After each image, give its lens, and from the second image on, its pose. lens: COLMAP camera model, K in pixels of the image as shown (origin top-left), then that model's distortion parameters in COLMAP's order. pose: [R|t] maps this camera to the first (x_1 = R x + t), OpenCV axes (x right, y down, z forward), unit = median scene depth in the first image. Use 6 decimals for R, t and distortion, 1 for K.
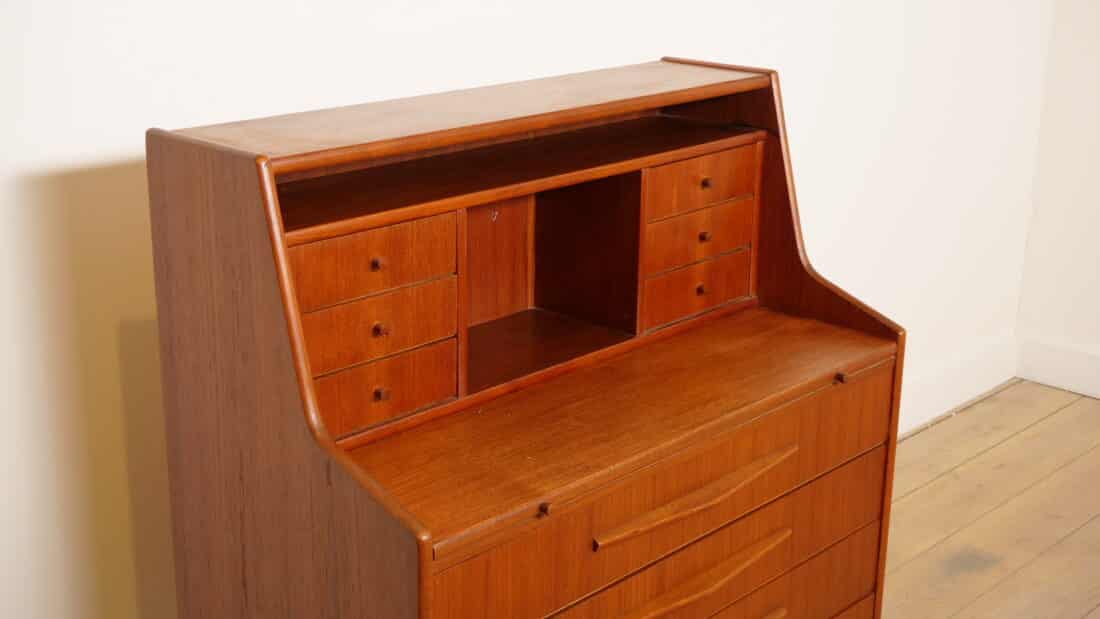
lens RADIAL K [[1444.0, 0, 551.1], [0, 1444.0, 312.3], [0, 0, 1]] dist [0.029331, 0.000000]
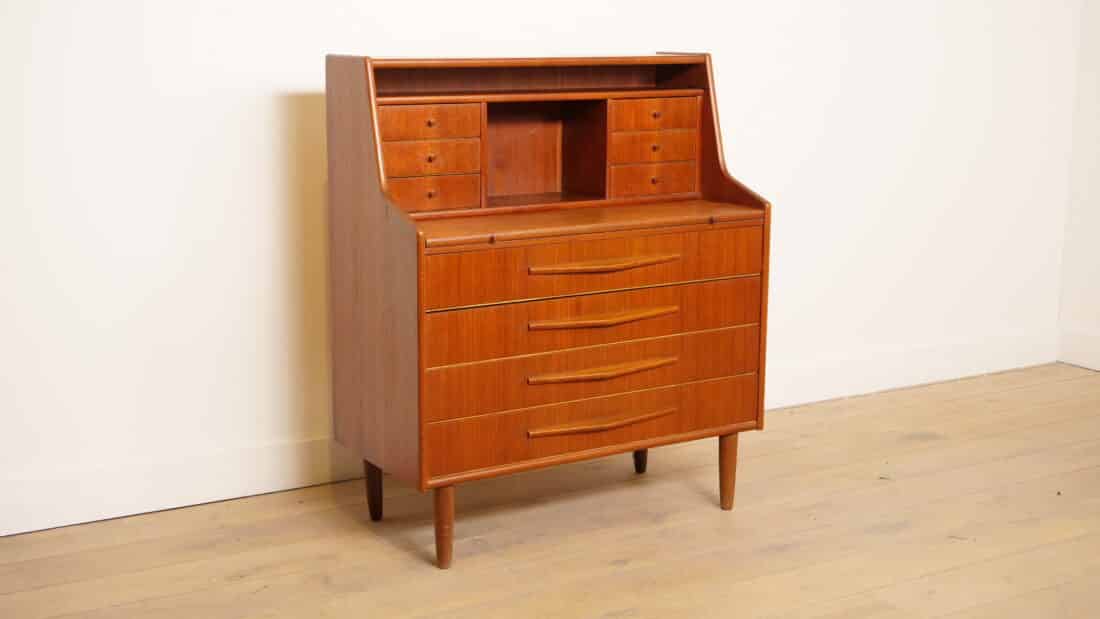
lens RADIAL K [[1473.0, 0, 550.9], [0, 1473.0, 310.5], [0, 0, 1]] dist [-0.006235, 0.000000]
pose [[0.965936, 0.040821, -0.255539, 0.475196], [-0.069624, 0.992064, -0.104702, 0.354886], [0.249237, 0.118927, 0.961112, -0.719304]]
